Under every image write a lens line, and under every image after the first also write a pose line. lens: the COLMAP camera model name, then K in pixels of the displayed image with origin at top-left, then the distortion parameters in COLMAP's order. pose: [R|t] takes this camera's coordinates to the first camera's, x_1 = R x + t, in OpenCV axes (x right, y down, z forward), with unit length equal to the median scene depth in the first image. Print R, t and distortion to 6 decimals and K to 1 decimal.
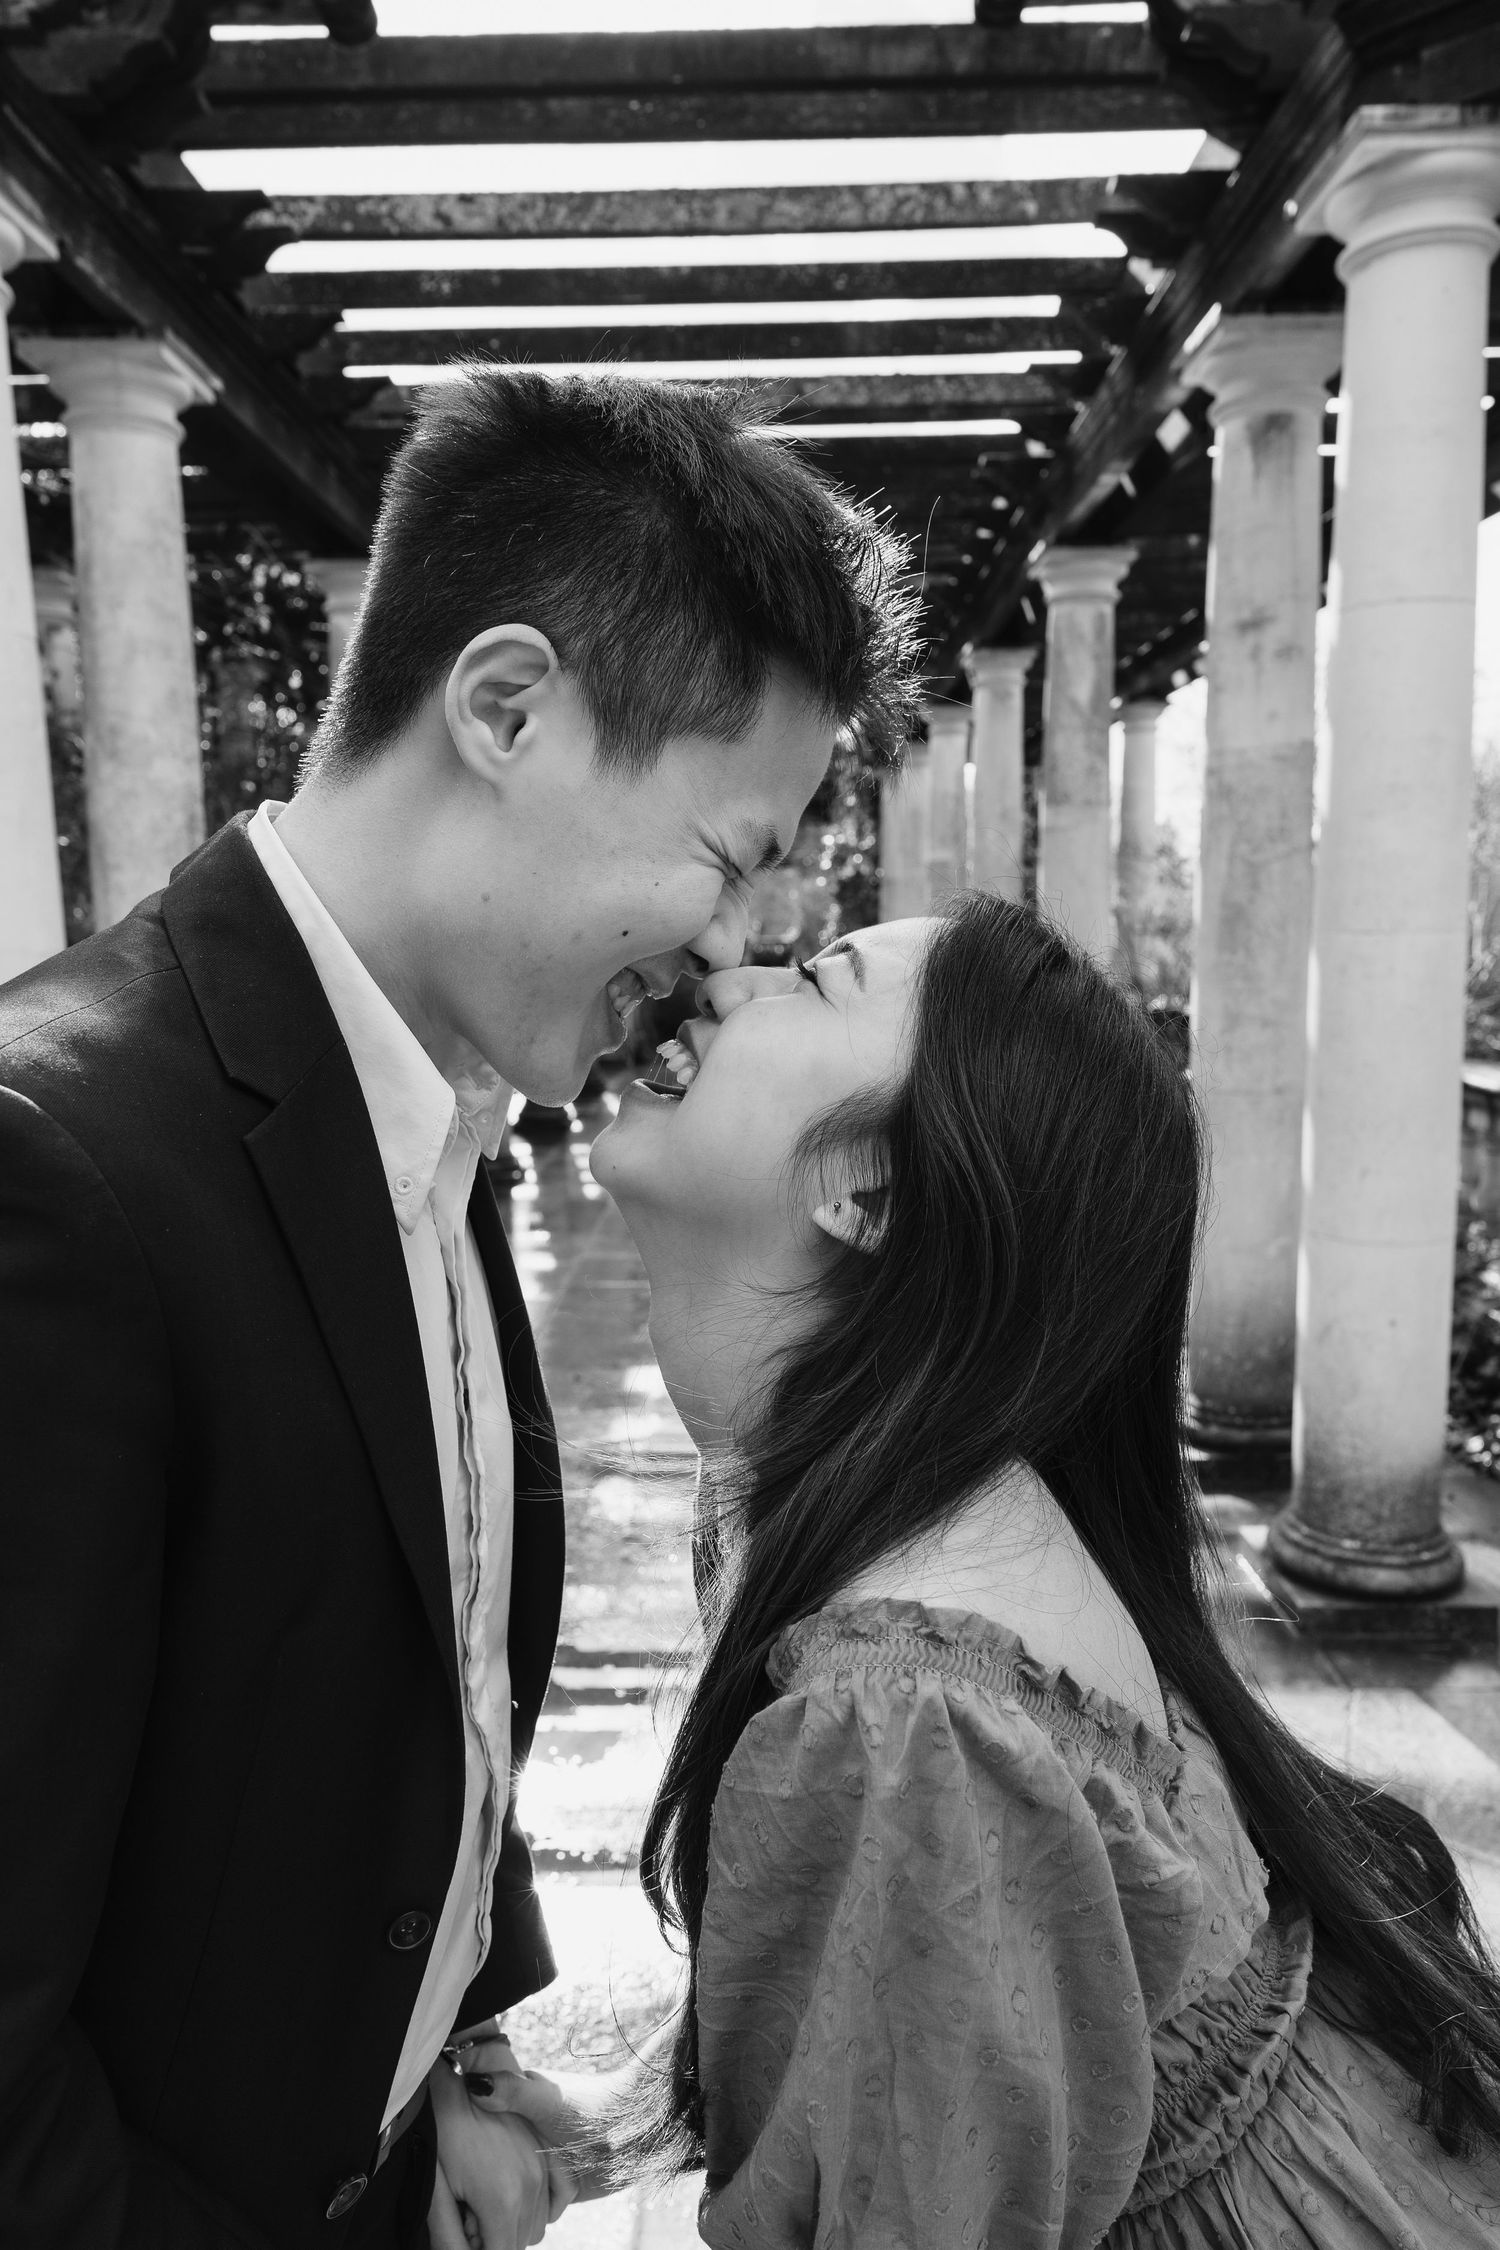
lens RADIAL K [[1517.2, 0, 751.5], [0, 1517.2, 1138.5], [0, 0, 1]] dist [-0.003914, 0.006863]
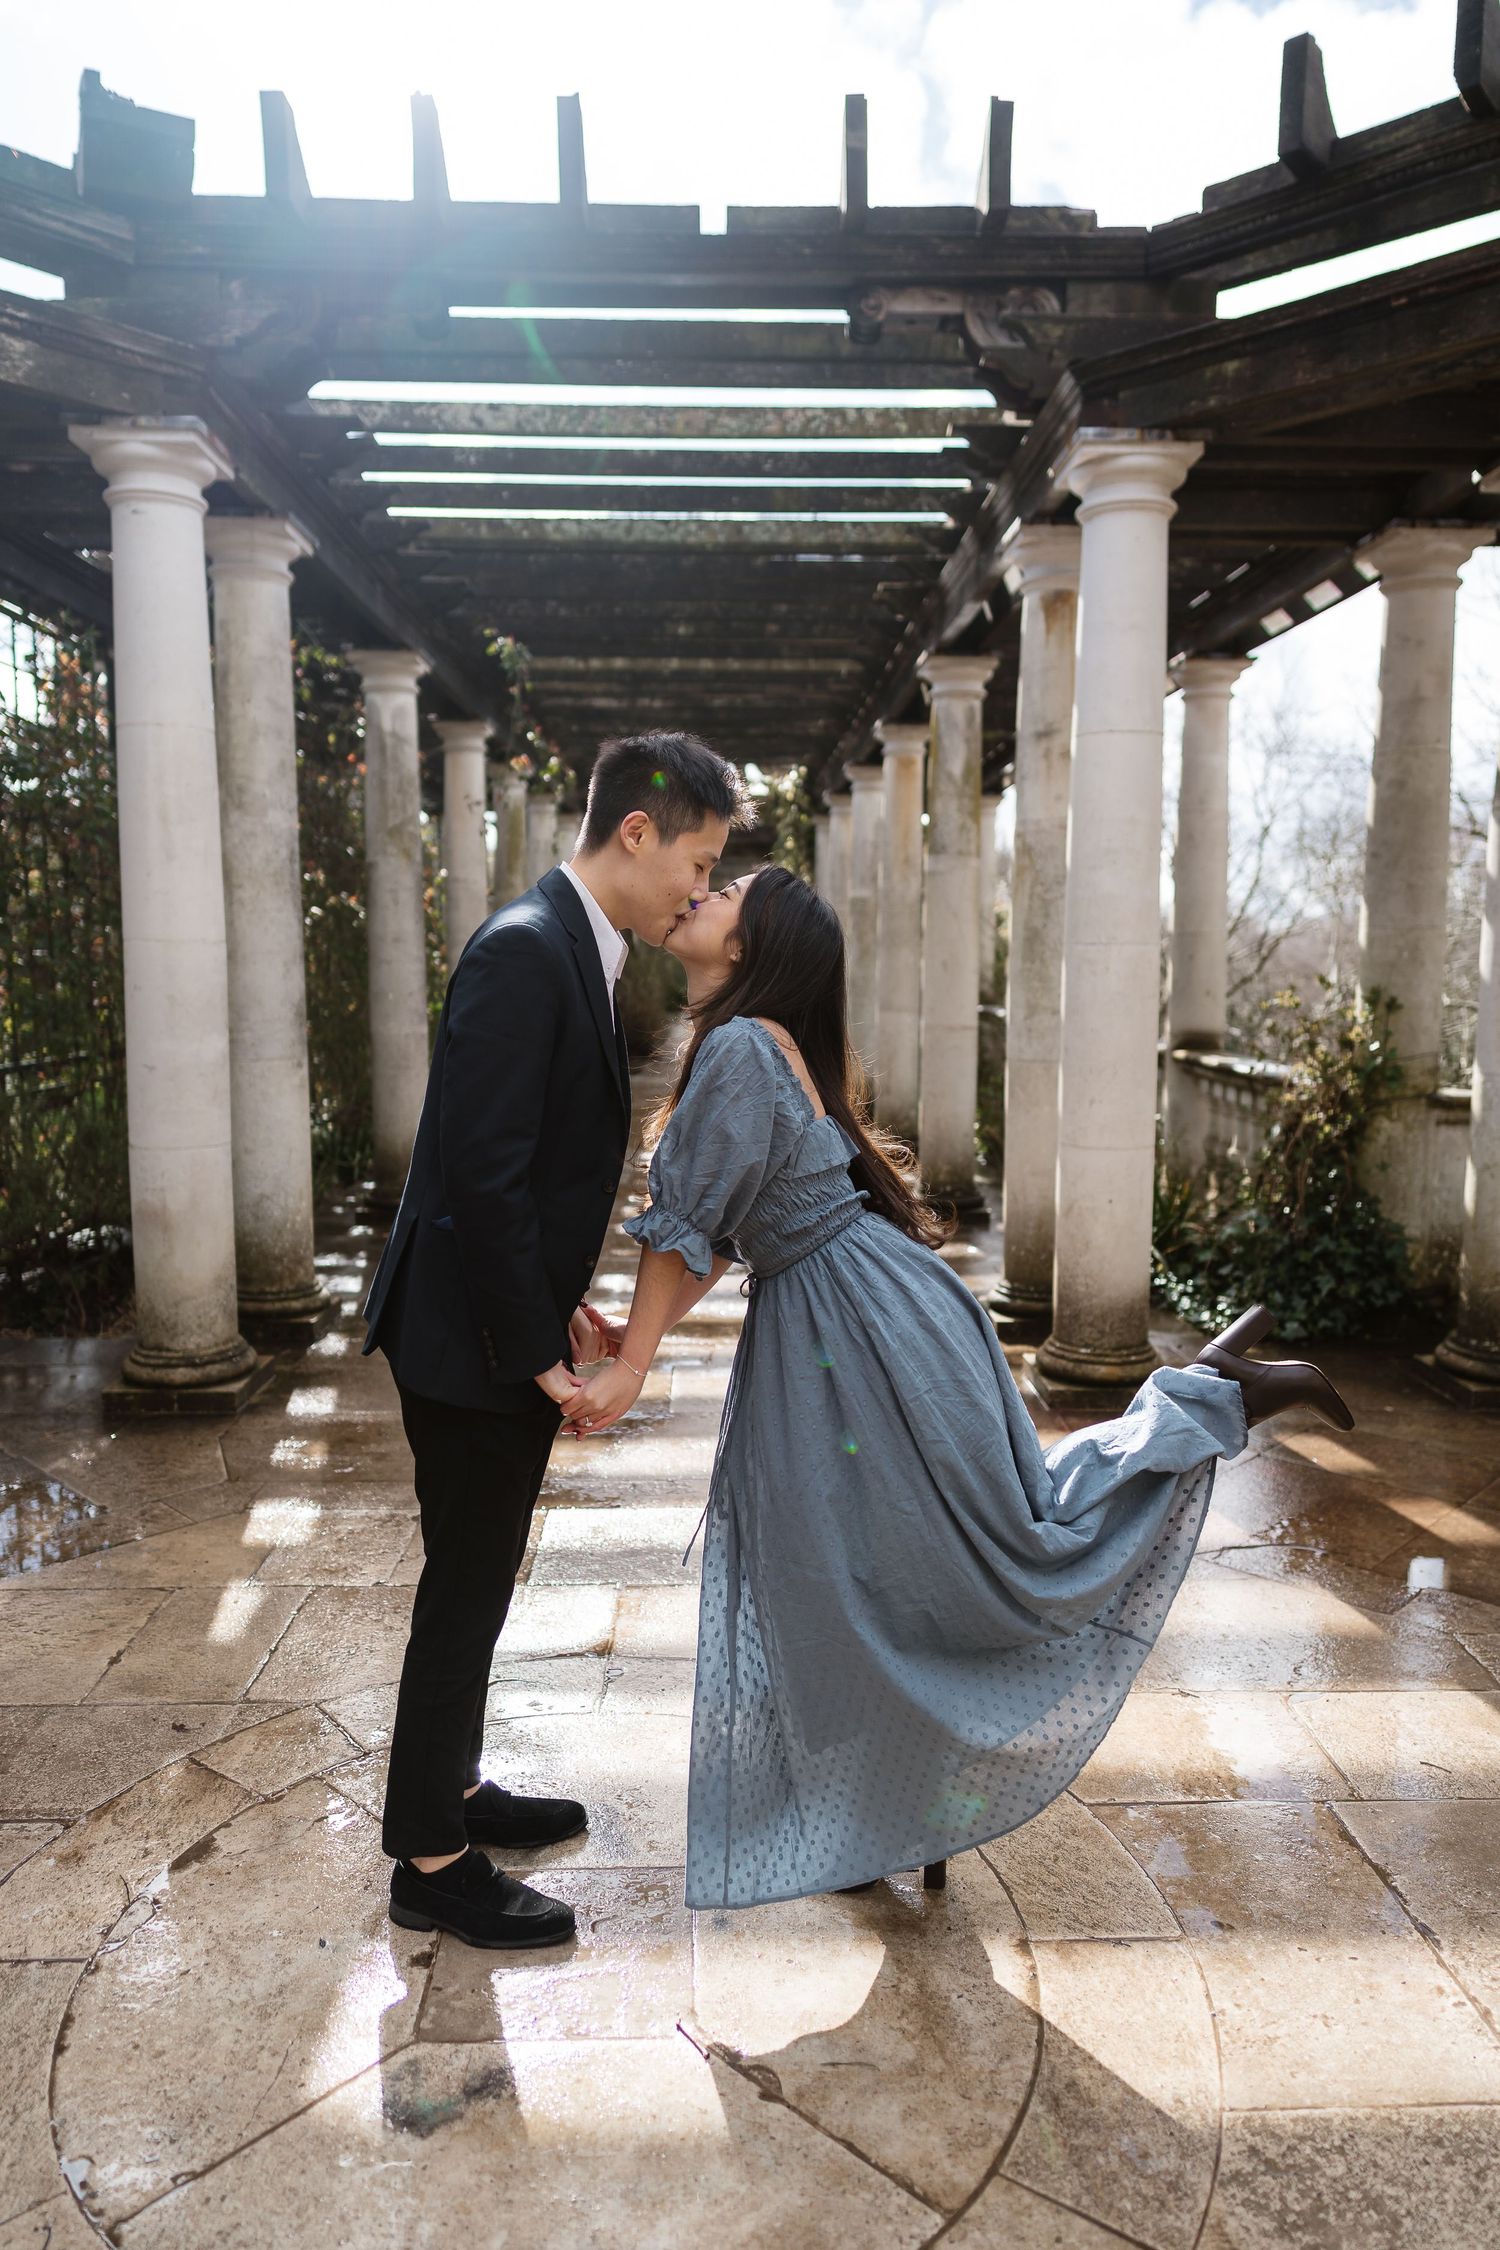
lens RADIAL K [[1517.2, 0, 758.9], [0, 1517.2, 1146.6], [0, 0, 1]] dist [-0.003914, 0.006863]
pose [[0.999179, 0.014003, 0.038021, 0.008732], [-0.013294, 0.999734, -0.018826, 0.073155], [-0.038274, 0.018305, 0.999100, -0.371061]]
